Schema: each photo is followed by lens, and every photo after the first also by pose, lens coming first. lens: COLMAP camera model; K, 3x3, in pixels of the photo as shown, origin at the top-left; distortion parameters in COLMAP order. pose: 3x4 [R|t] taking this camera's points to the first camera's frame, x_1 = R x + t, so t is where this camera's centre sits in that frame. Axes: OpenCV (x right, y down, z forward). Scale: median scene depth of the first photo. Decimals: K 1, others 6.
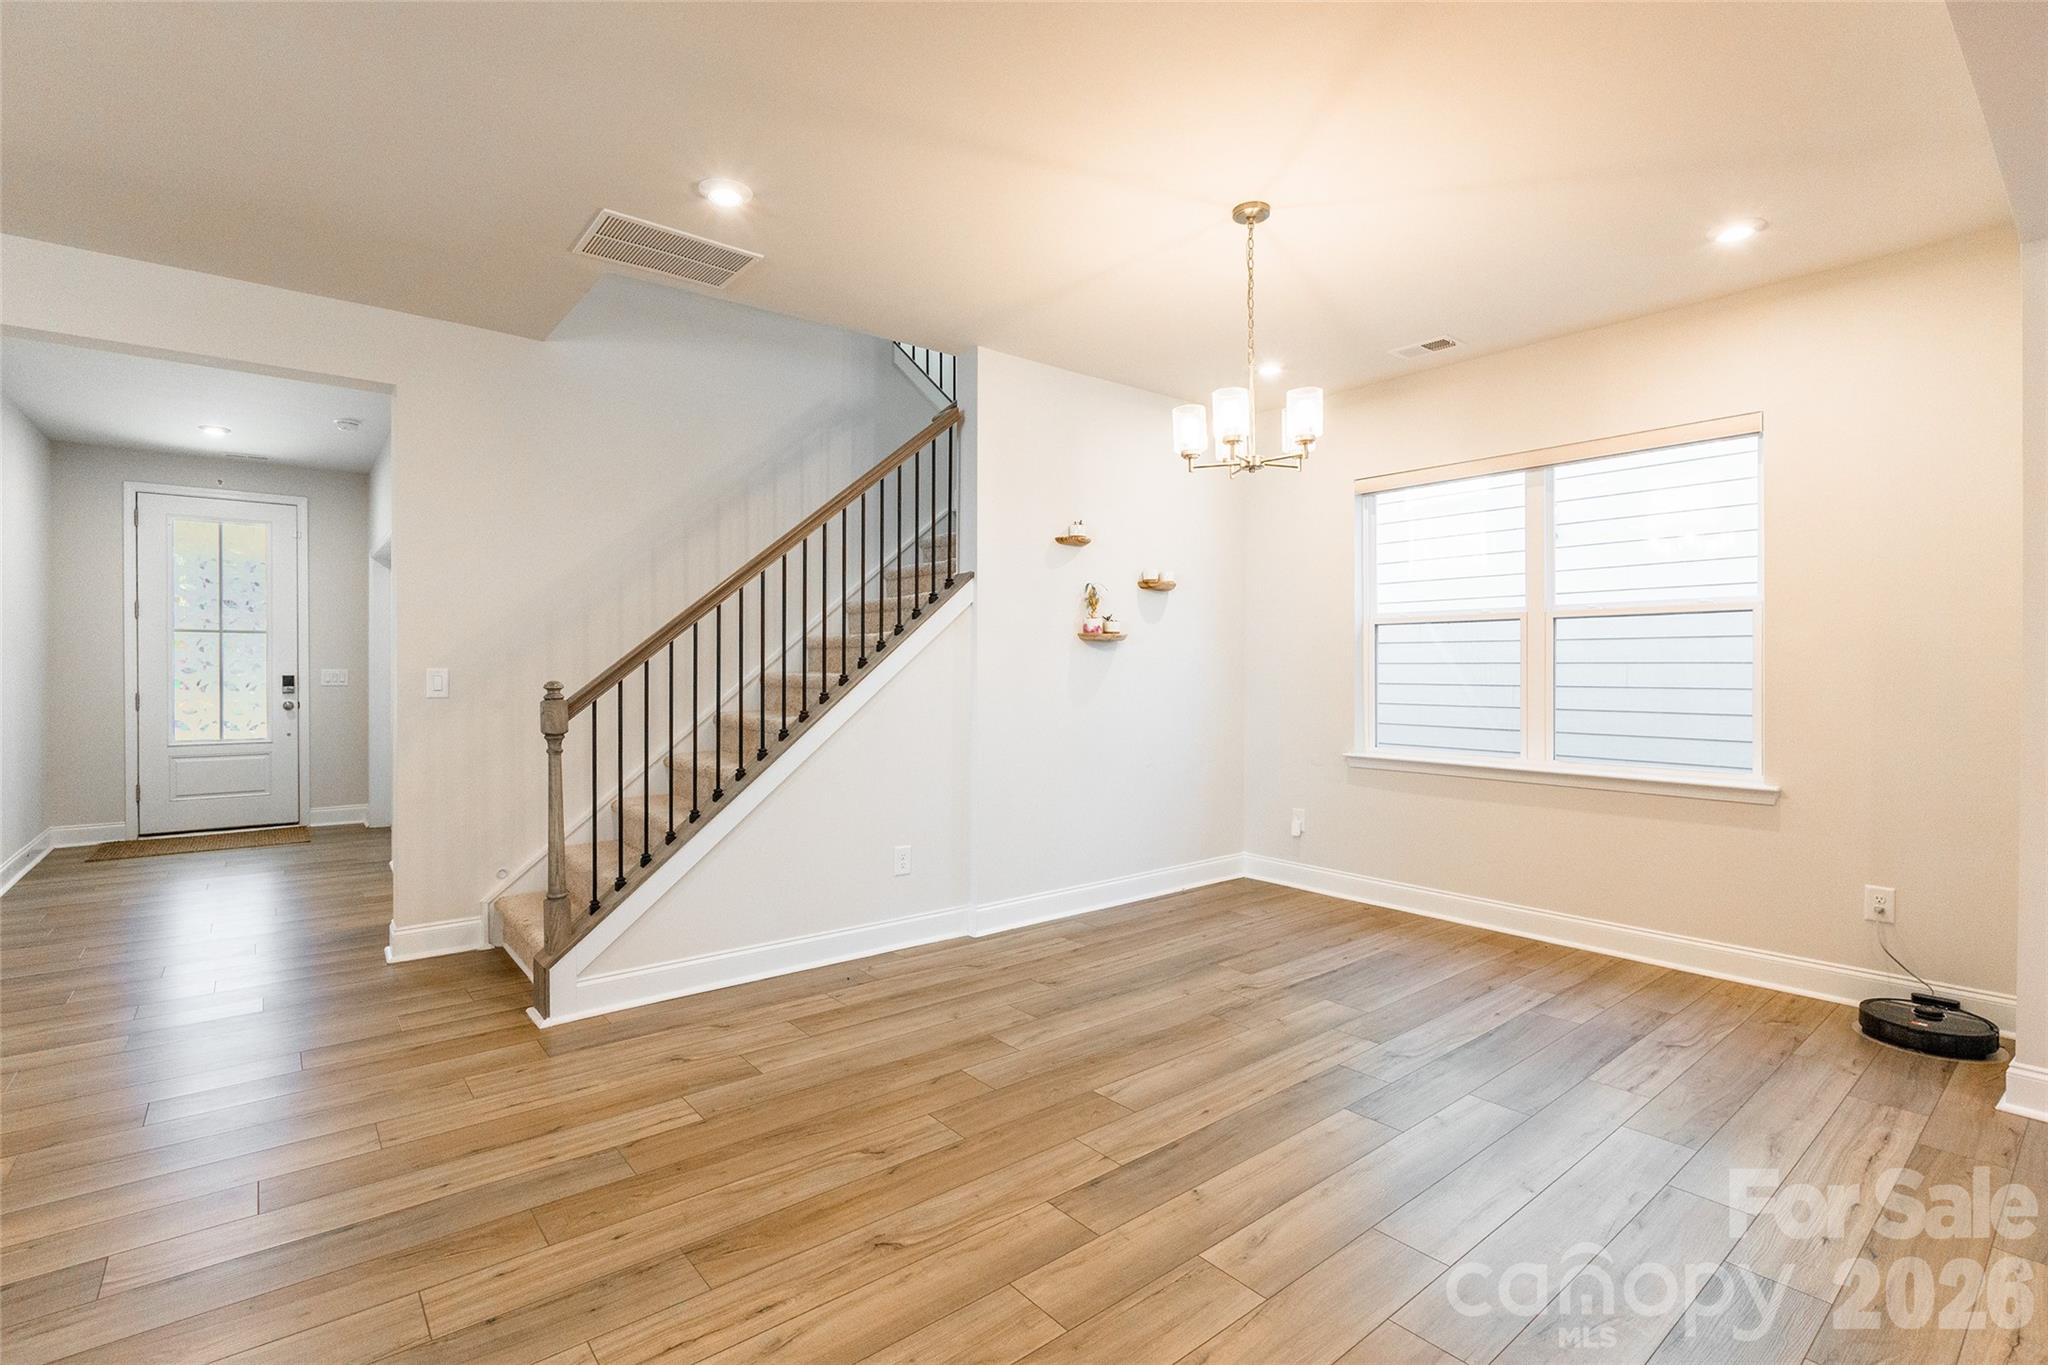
lens RADIAL K [[949.0, 0, 1024.0], [0, 949.0, 682.5], [0, 0, 1]] dist [-0.012908, -0.000140]
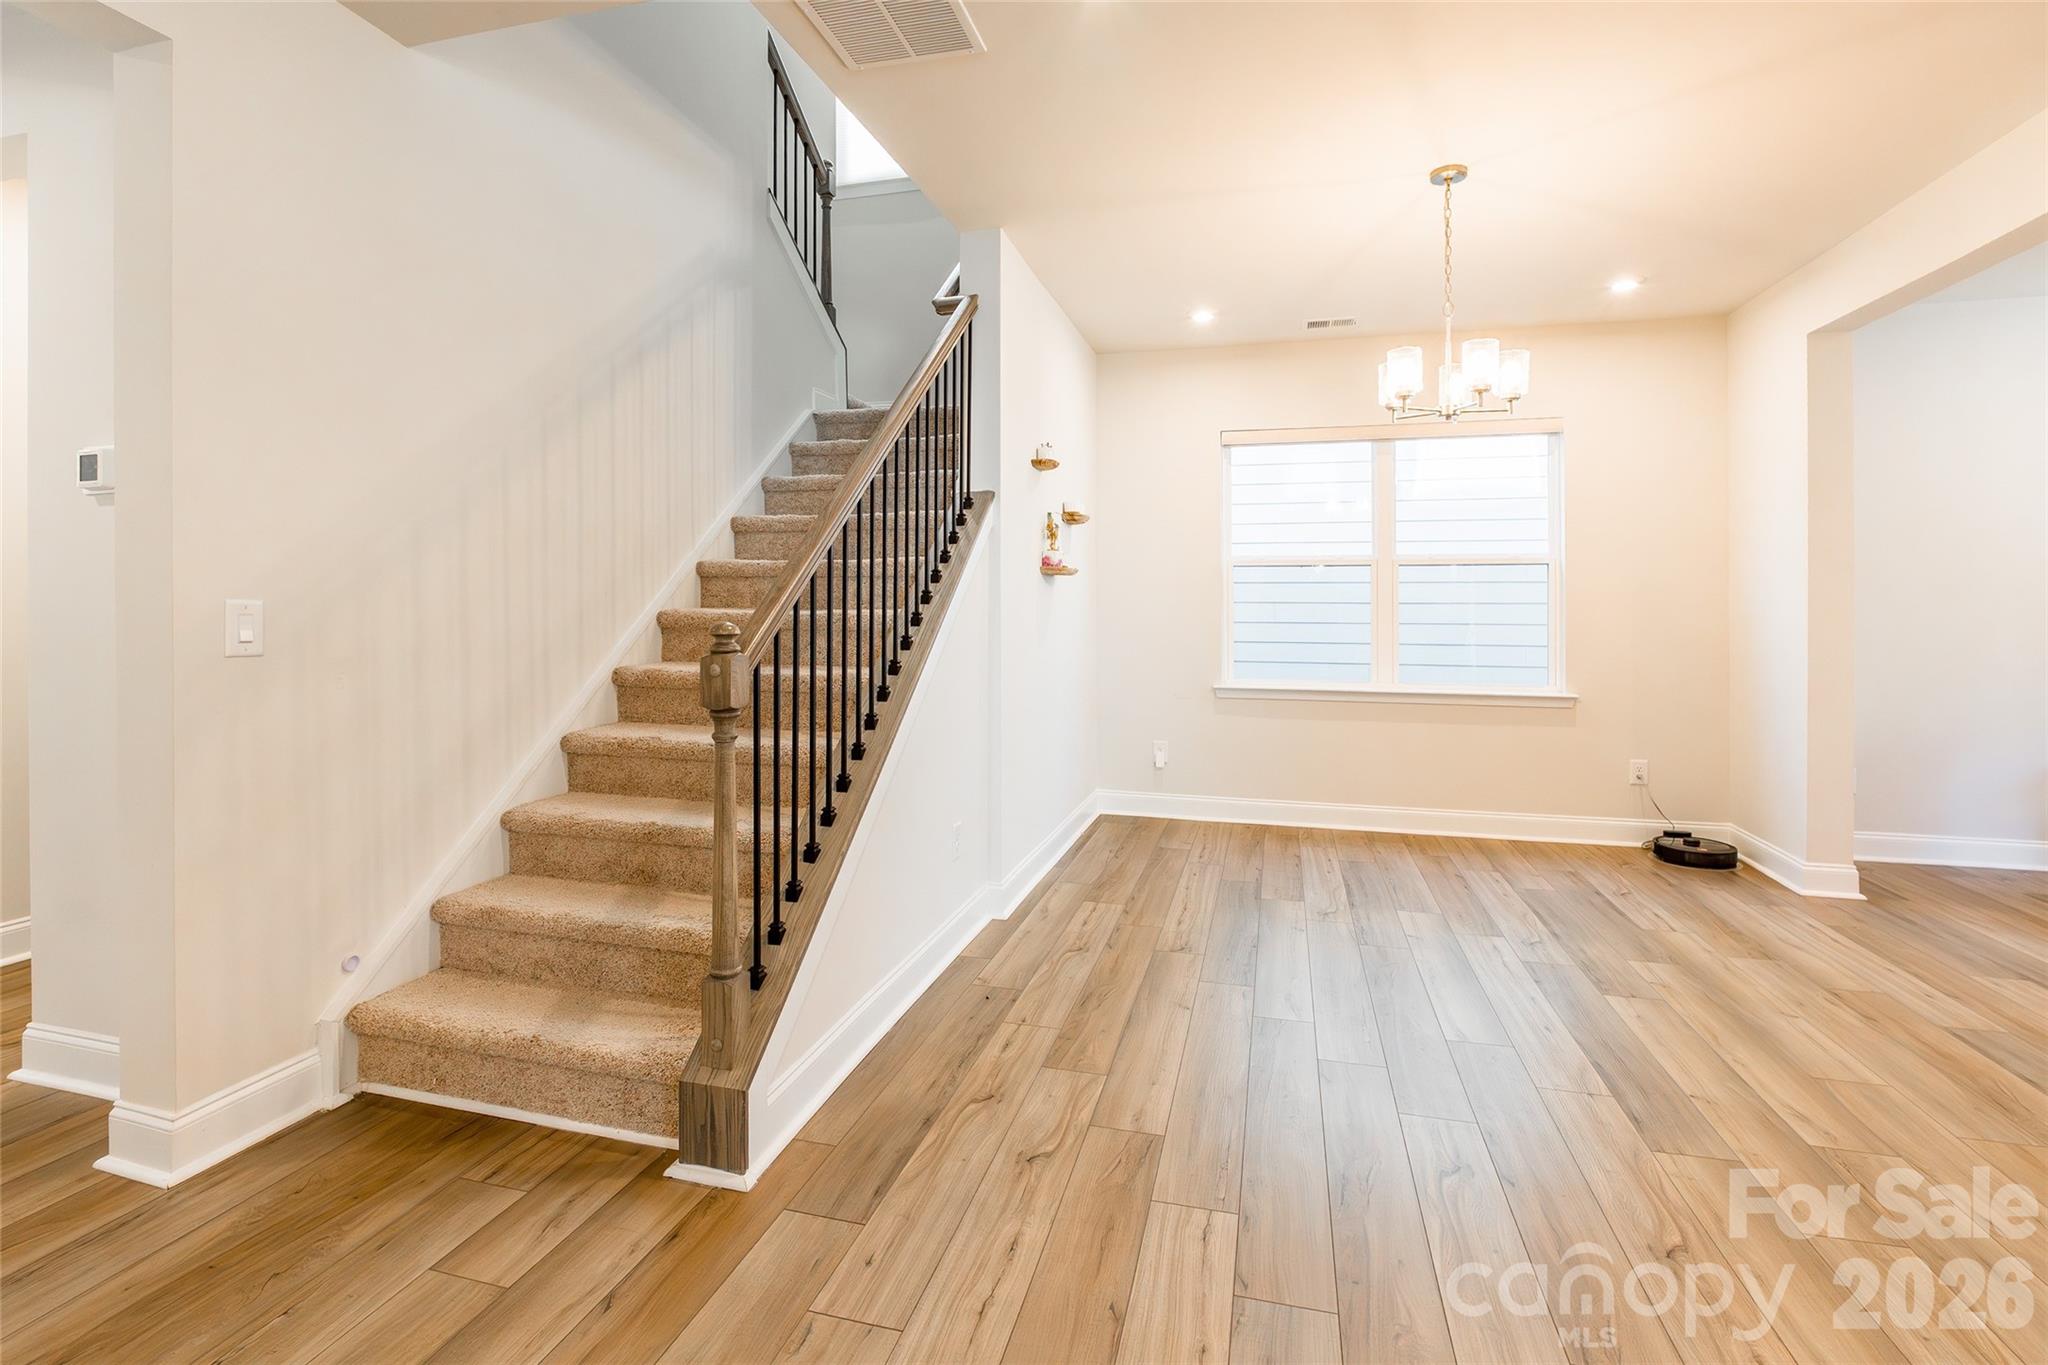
lens RADIAL K [[946.1, 0, 1026.3], [0, 946.1, 624.2], [0, 0, 1]] dist [-0.011688, -0.000415]
pose [[0.811465, -0.007435, 0.584353, -0.534624], [0.005096, 0.999971, 0.005647, -0.001763], [-0.584378, -0.001604, 0.811480, 0.299104]]
